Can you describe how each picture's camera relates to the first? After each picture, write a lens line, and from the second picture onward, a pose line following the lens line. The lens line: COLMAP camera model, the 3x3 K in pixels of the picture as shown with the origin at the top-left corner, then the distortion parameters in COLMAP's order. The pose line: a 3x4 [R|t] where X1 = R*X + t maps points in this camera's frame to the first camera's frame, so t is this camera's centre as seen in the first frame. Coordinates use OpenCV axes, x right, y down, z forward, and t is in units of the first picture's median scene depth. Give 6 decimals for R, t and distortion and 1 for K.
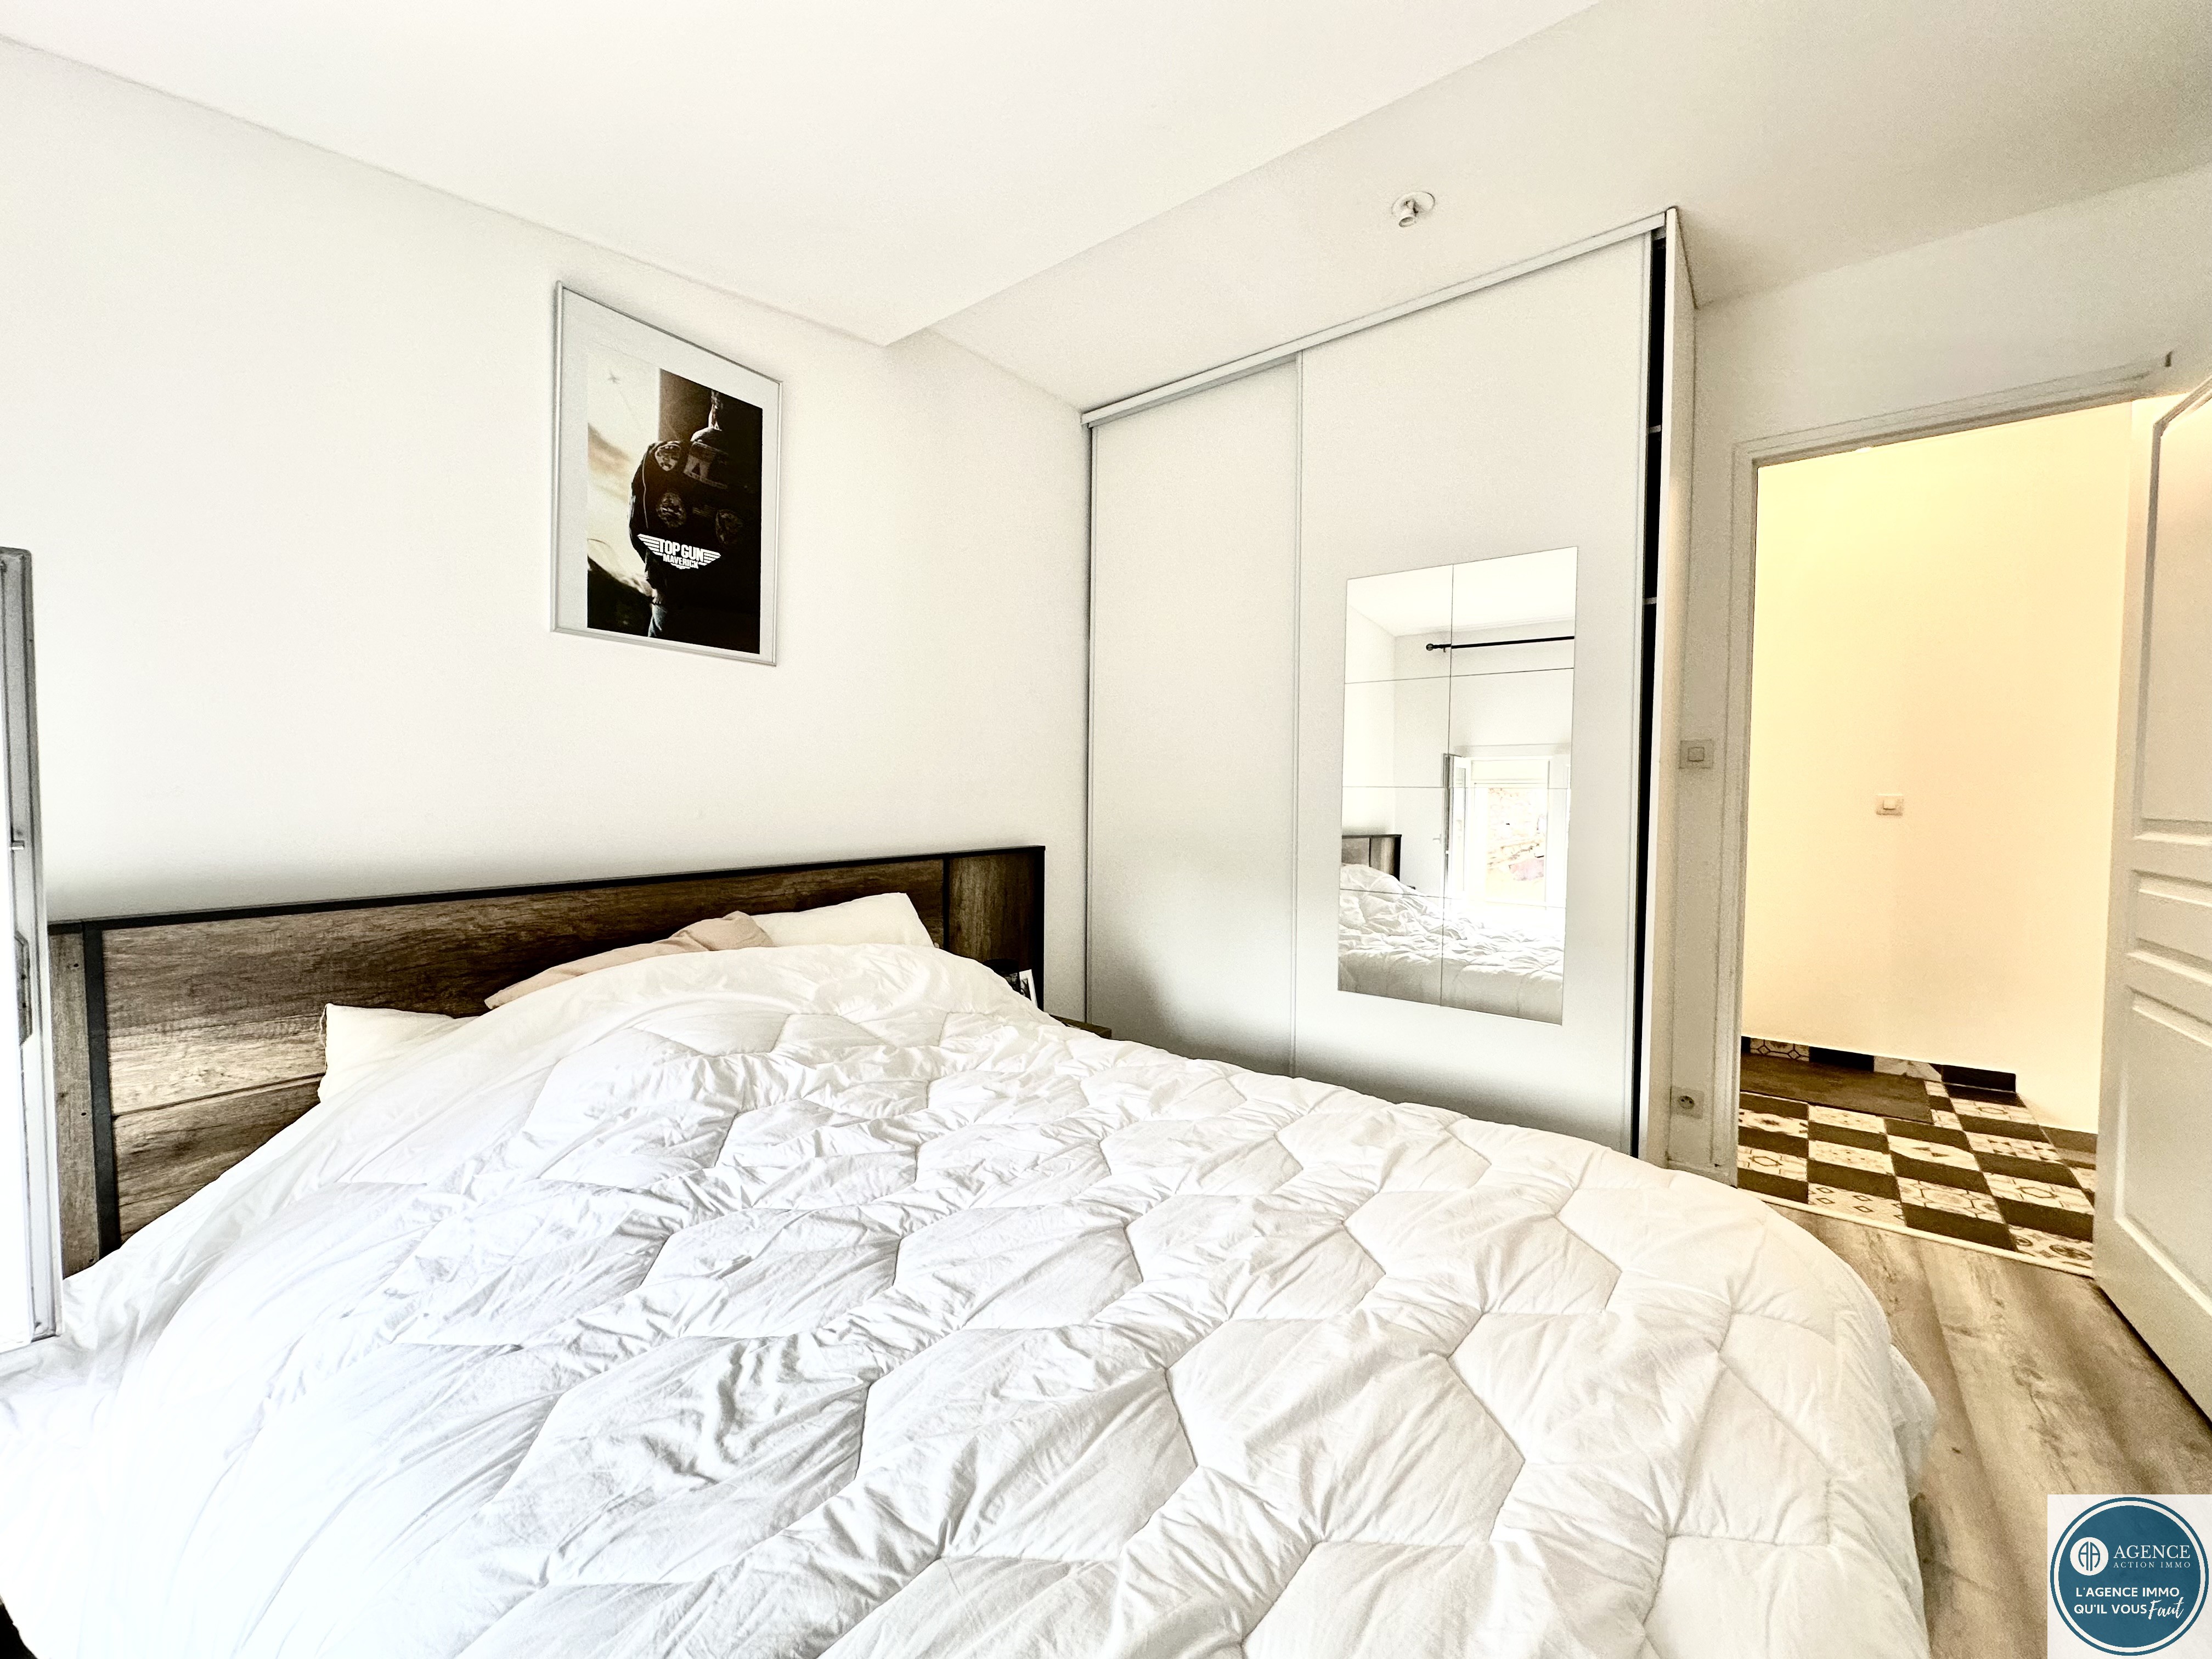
lens RADIAL K [[884.3, 0, 1096.5], [0, 884.3, 834.6], [0, 0, 1]] dist [-0.004086, 0.001498]
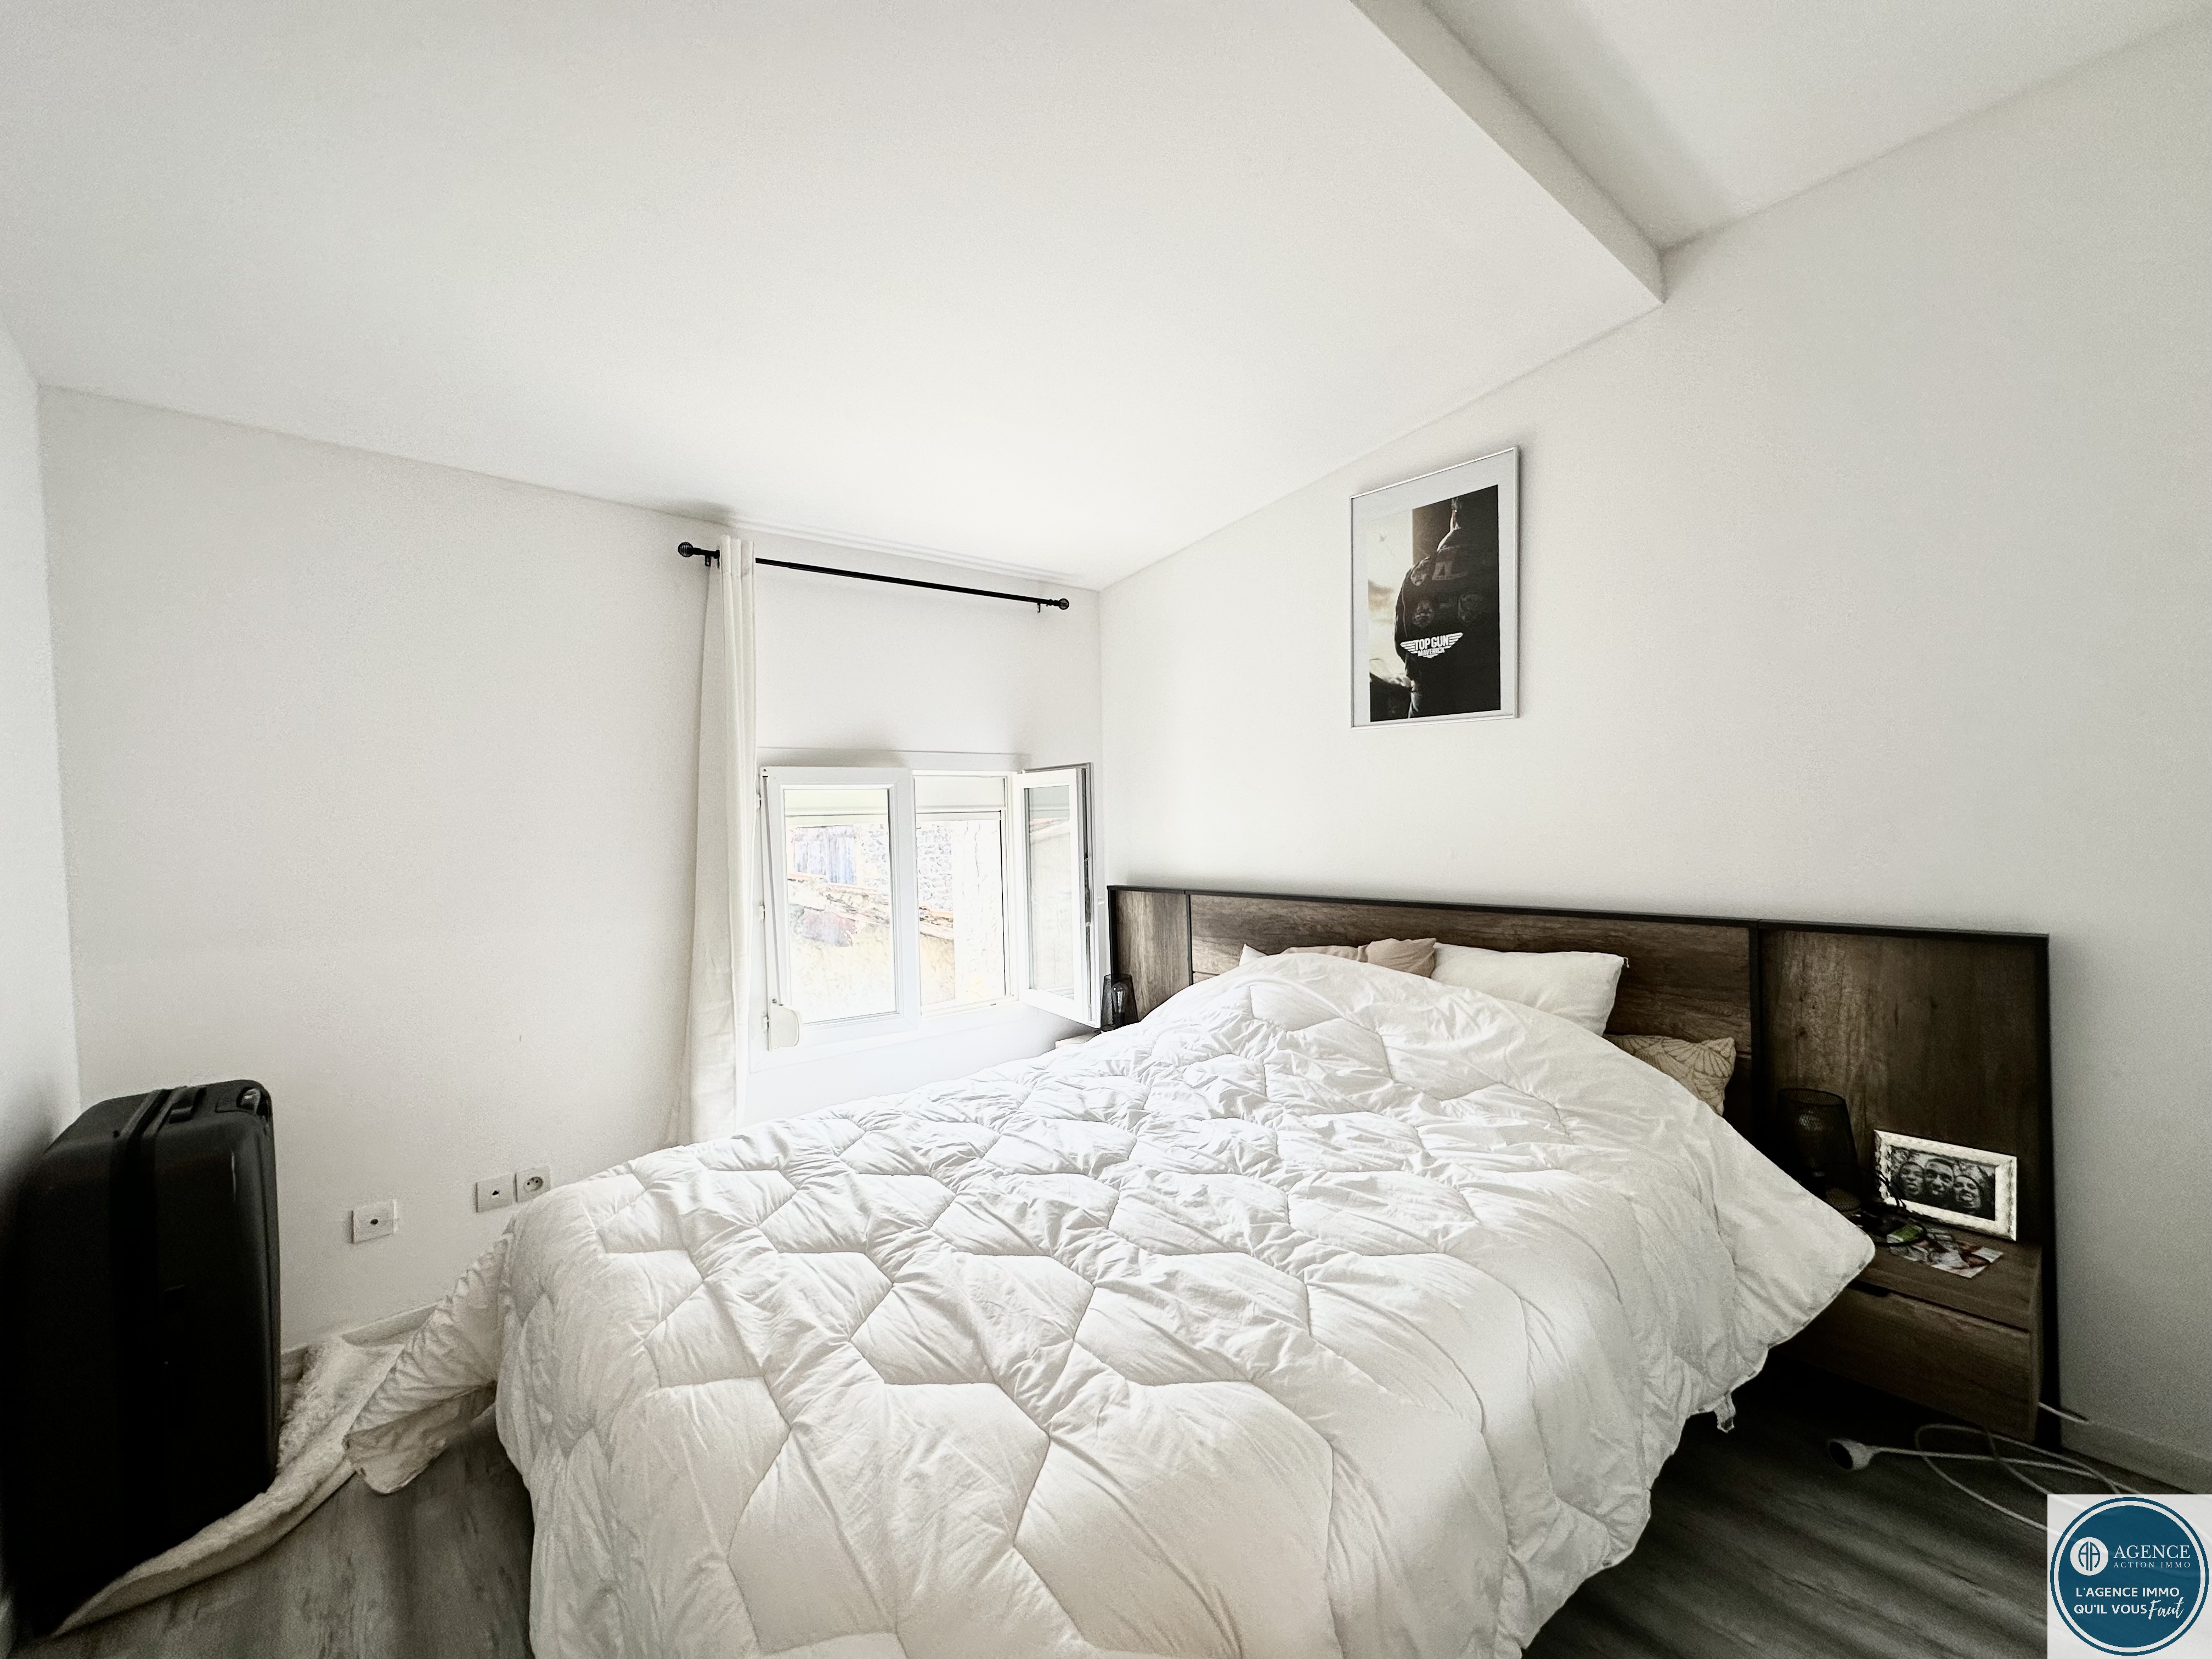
lens RADIAL K [[884.3, 0, 1098.7], [0, 884.3, 828.9], [0, 0, 1]] dist [-0.004086, 0.001498]
pose [[-0.211668, 0.011665, -0.977272, 0.867813], [-0.026010, 0.999507, 0.017564, -0.071574], [0.976995, 0.029137, -0.211260, 0.833930]]
